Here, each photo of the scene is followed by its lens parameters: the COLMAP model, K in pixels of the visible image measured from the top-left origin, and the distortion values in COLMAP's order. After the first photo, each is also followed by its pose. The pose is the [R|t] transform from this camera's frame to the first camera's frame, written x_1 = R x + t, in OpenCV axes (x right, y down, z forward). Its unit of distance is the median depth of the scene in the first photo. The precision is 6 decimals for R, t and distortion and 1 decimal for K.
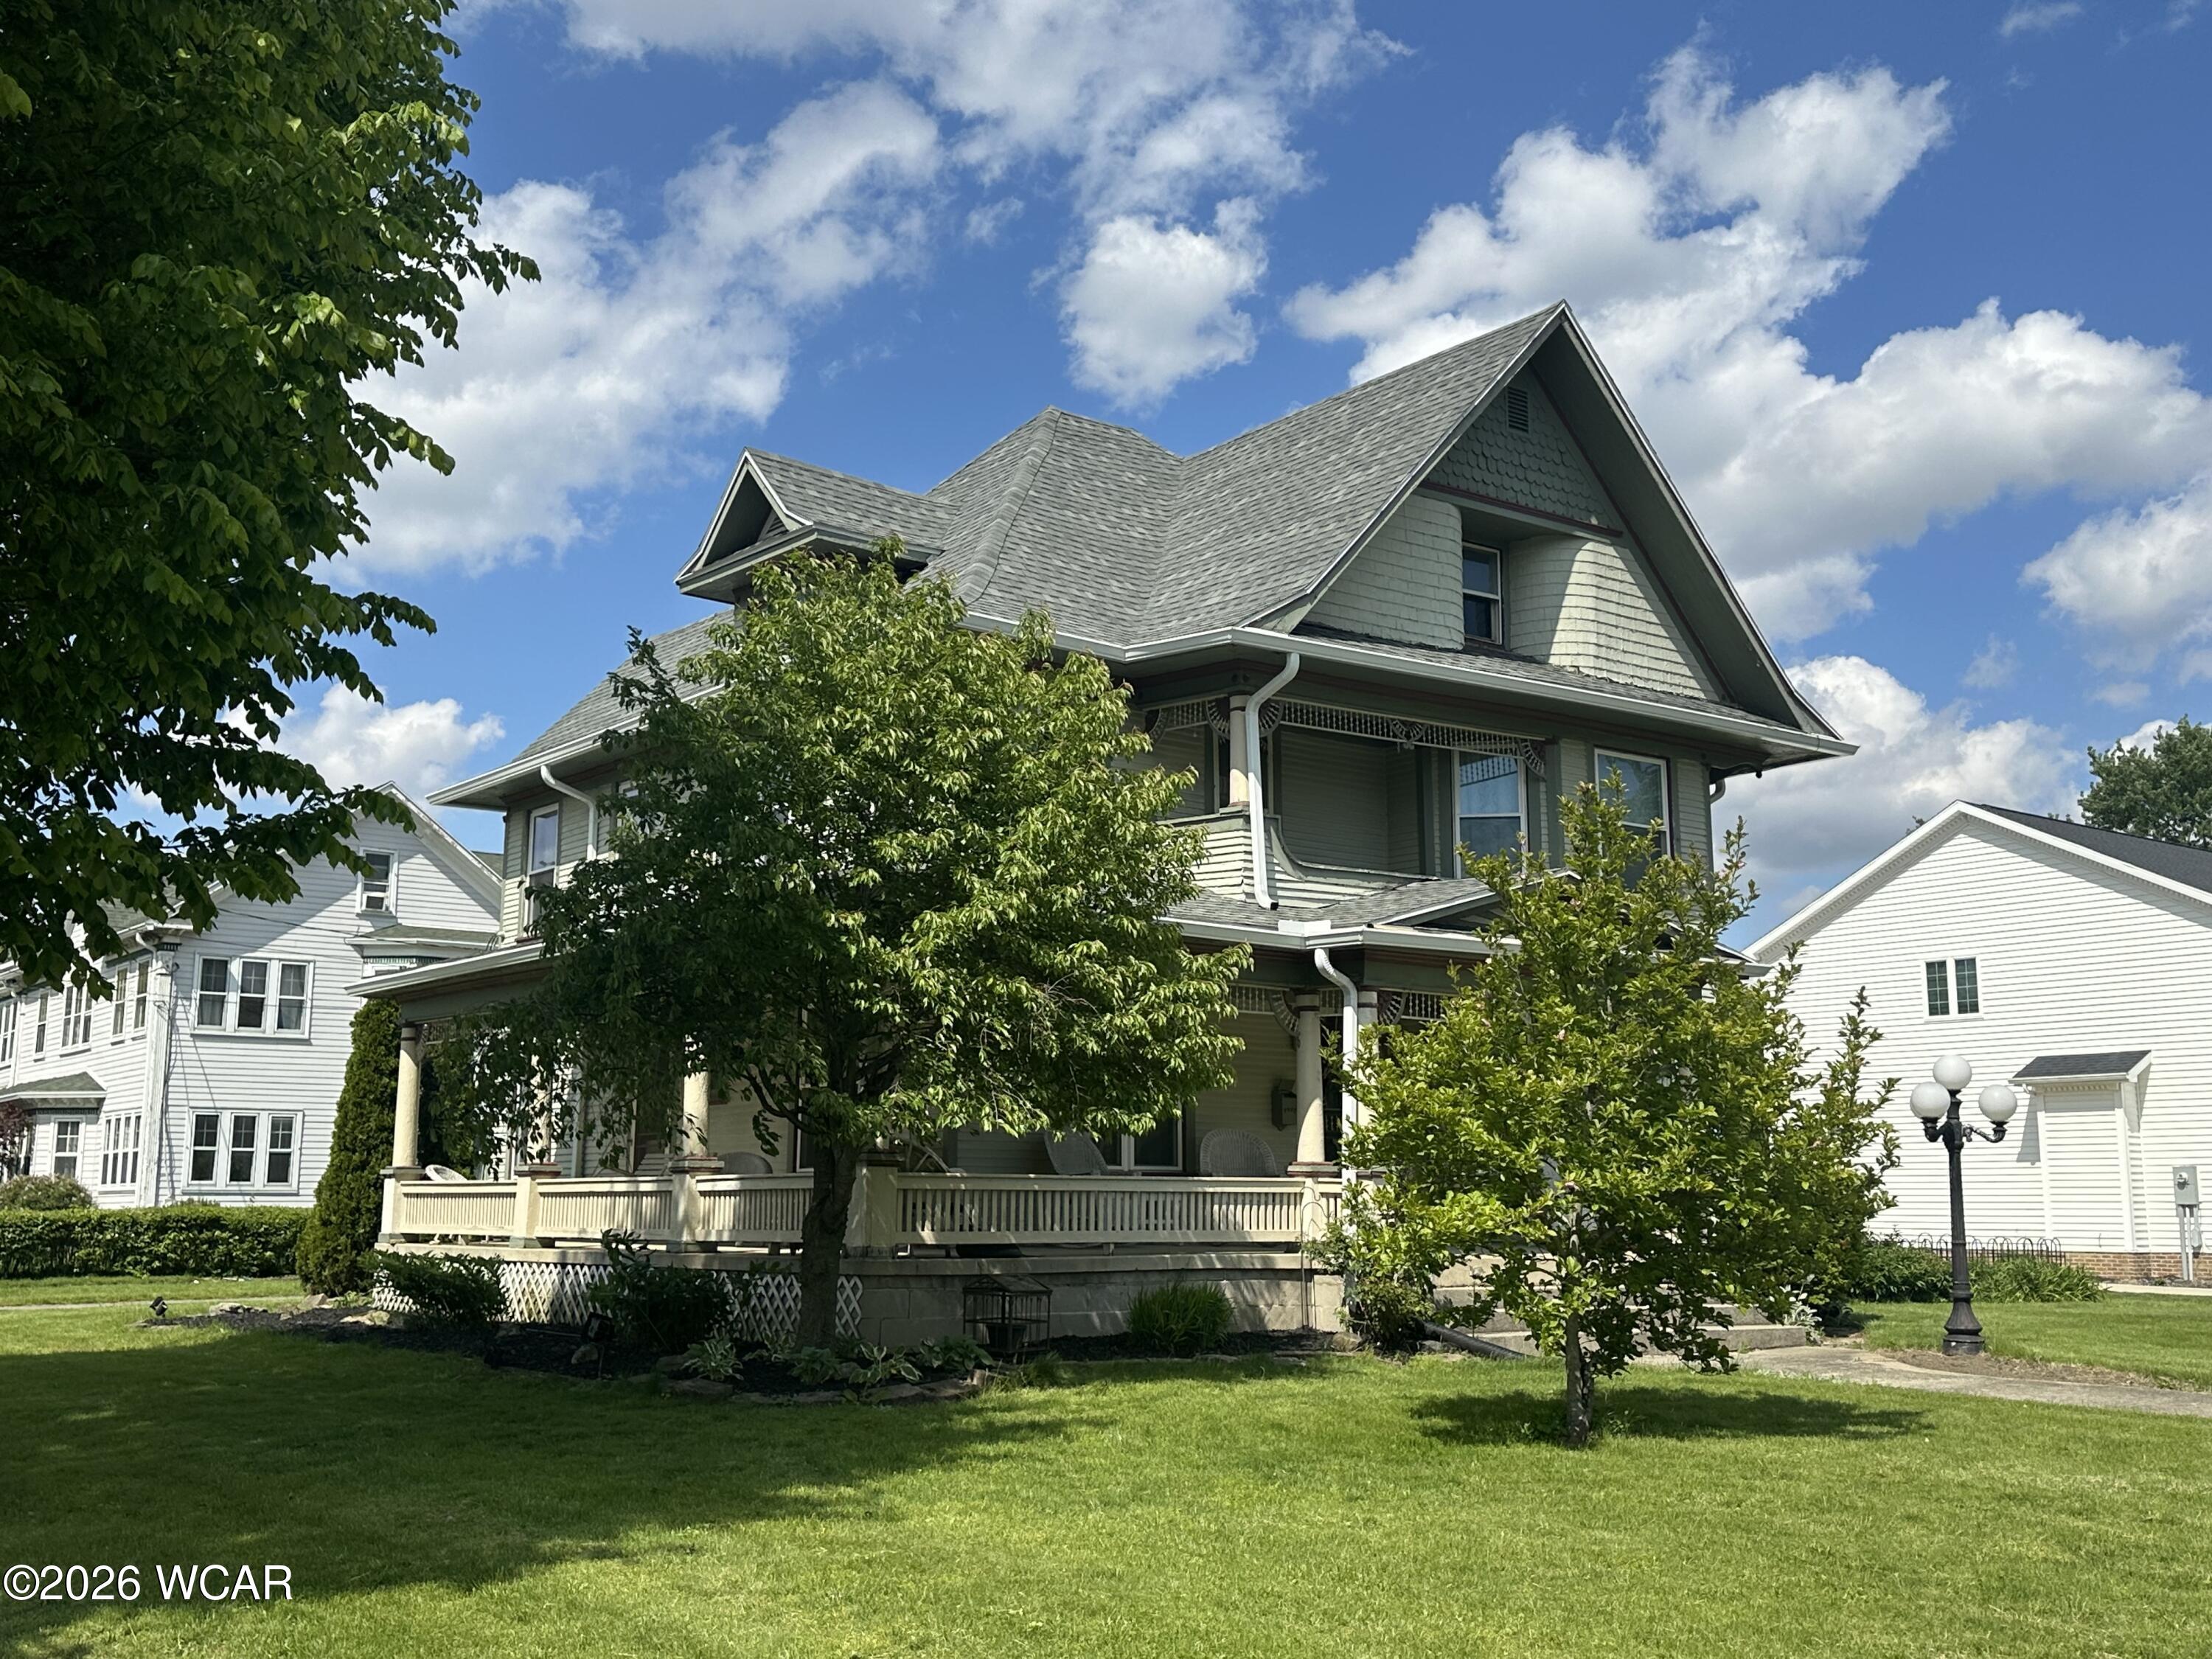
lens RADIAL K [[2305.1, 0, 1105.1], [0, 2305.1, 913.0], [0, 0, 1]] dist [-0.006483, 0.756557]
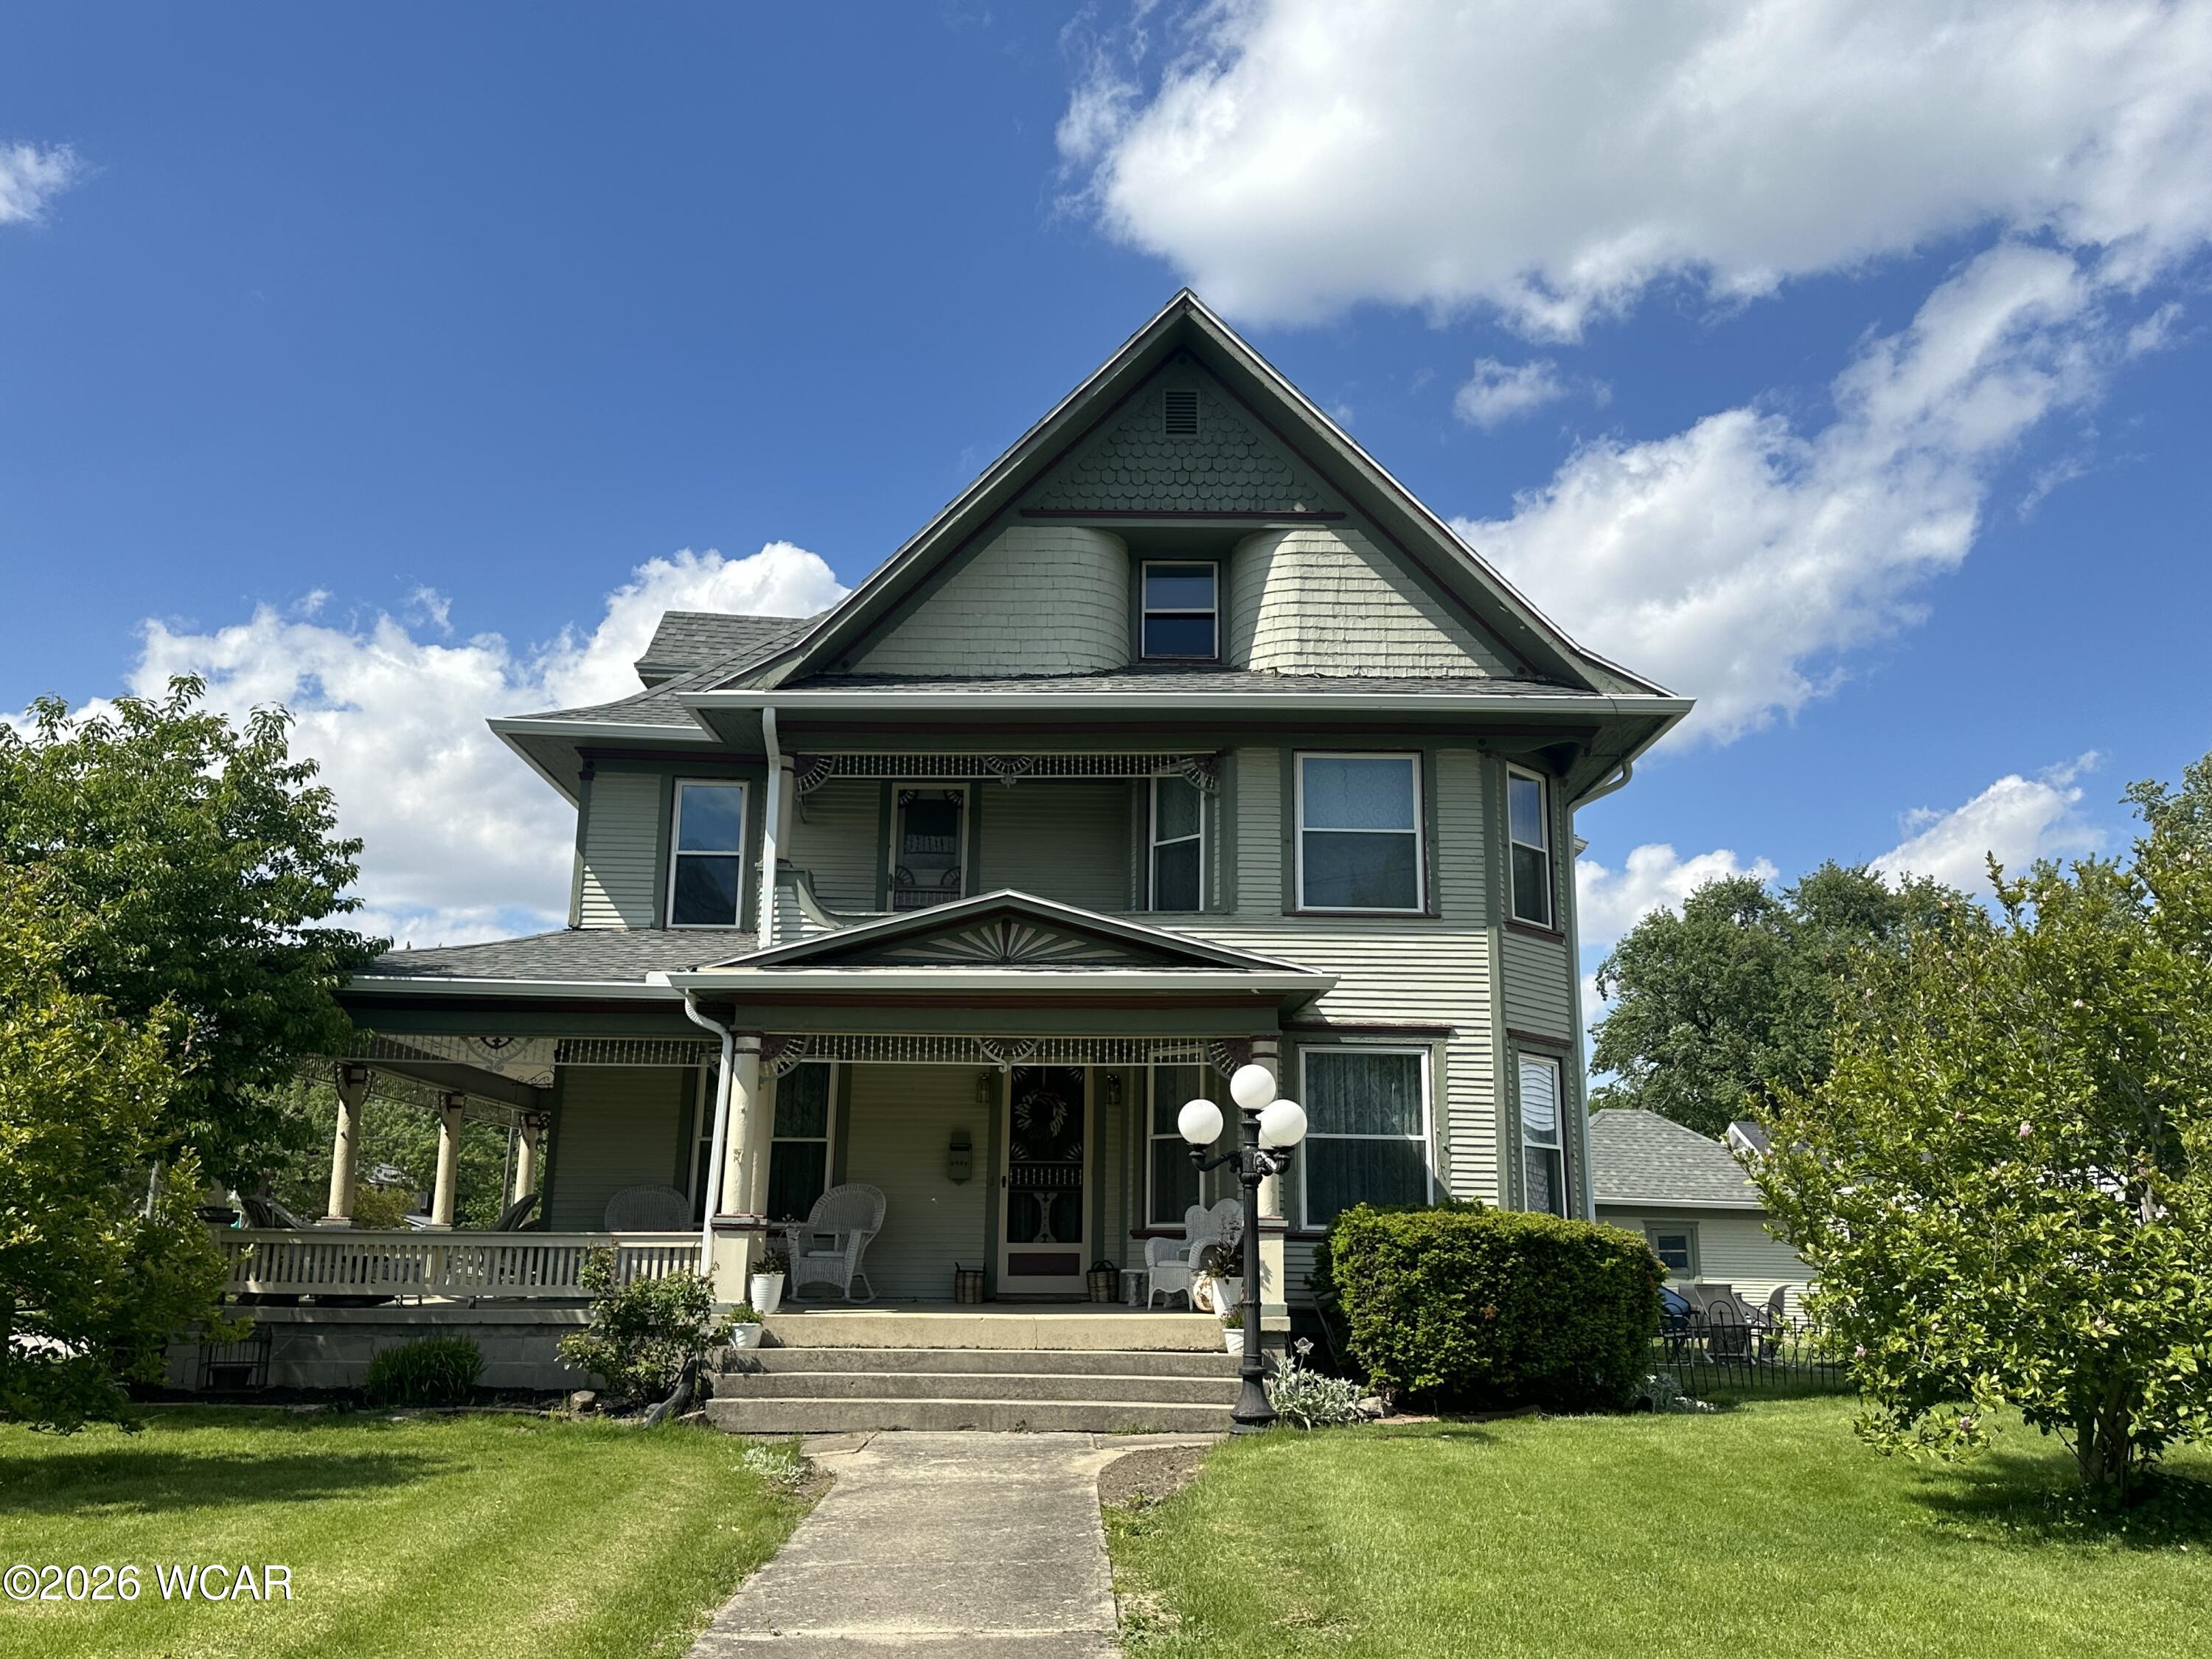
lens RADIAL K [[1910.8, 0, 1106.9], [0, 1910.8, 878.0], [0, 0, 1]] dist [0.035945, -0.009069]
pose [[0.802523, -0.114954, -0.585442, 0.579825], [0.066441, 0.992379, -0.103780, 0.049391], [0.592910, 0.044389, 0.804044, 0.354712]]
